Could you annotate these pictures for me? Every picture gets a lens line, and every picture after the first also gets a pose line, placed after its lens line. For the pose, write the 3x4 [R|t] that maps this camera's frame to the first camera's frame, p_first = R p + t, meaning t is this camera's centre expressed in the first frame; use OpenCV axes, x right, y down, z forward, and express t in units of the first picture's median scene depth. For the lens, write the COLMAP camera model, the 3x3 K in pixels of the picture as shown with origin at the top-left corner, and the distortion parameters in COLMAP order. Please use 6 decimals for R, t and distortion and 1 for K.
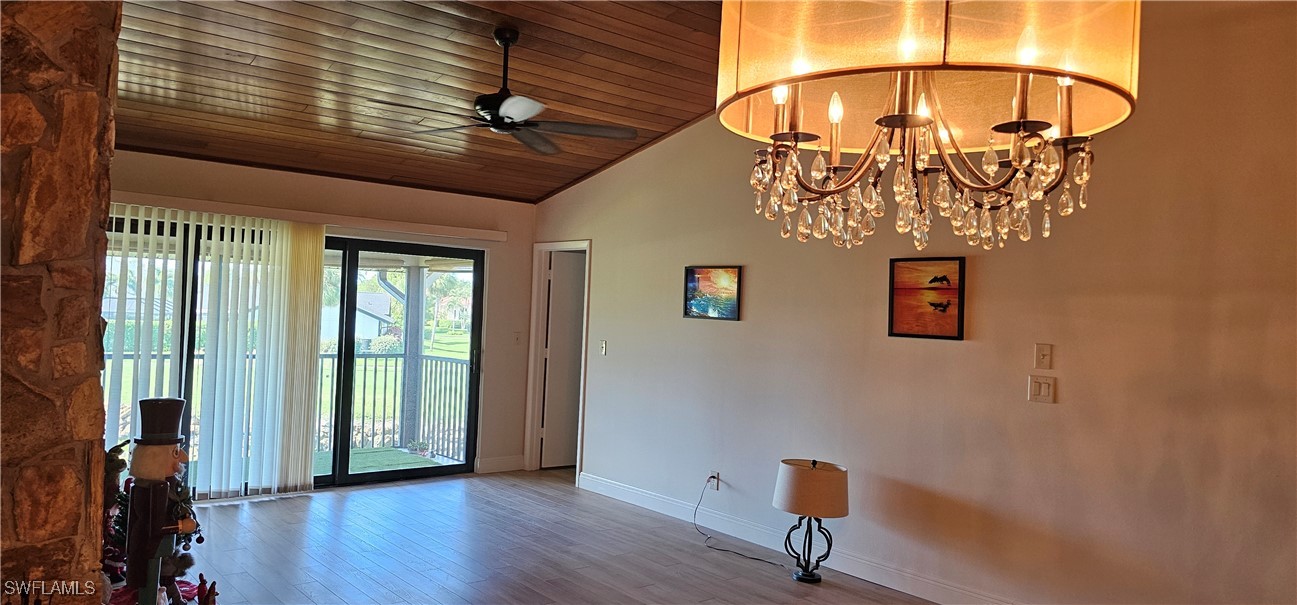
lens RADIAL K [[861.4, 0, 648.5], [0, 861.4, 302.5], [0, 0, 1]] dist [0.001037, 0.000200]
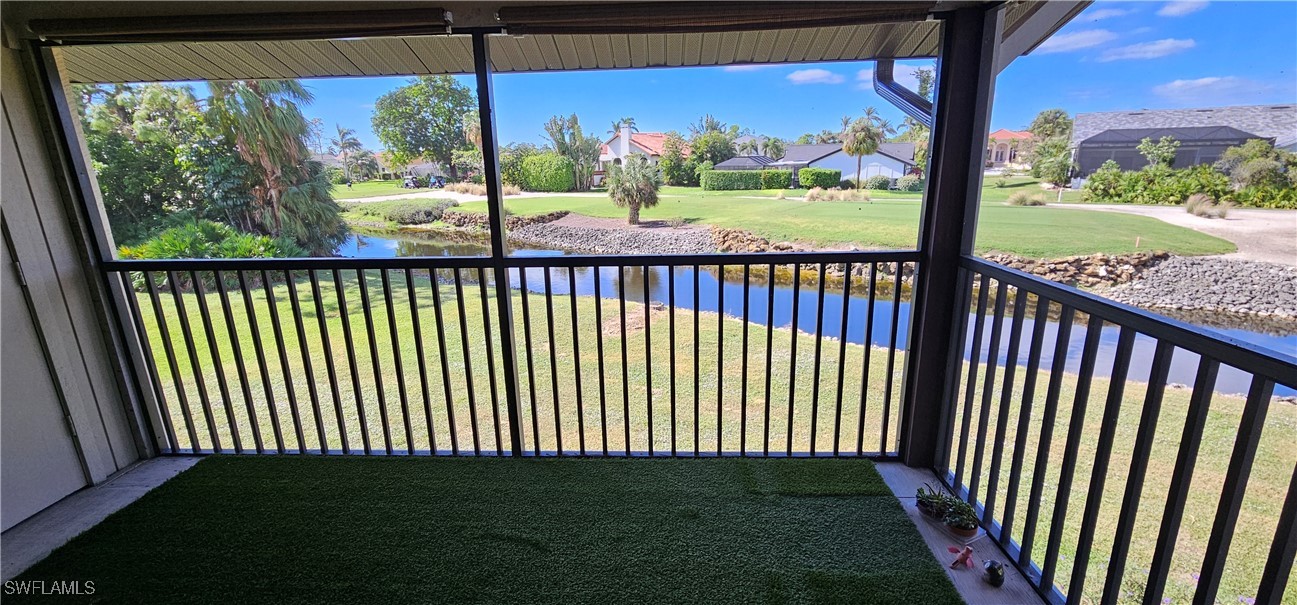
lens RADIAL K [[528.7, 0, 653.0], [0, 528.7, 296.4], [0, 0, 1]] dist [-0.000133, -0.000195]
pose [[0.738002, 0.116608, -0.664647, -0.200185], [0.060176, 0.969659, 0.236937, 0.013367], [0.672110, -0.214856, 0.708593, 0.702364]]
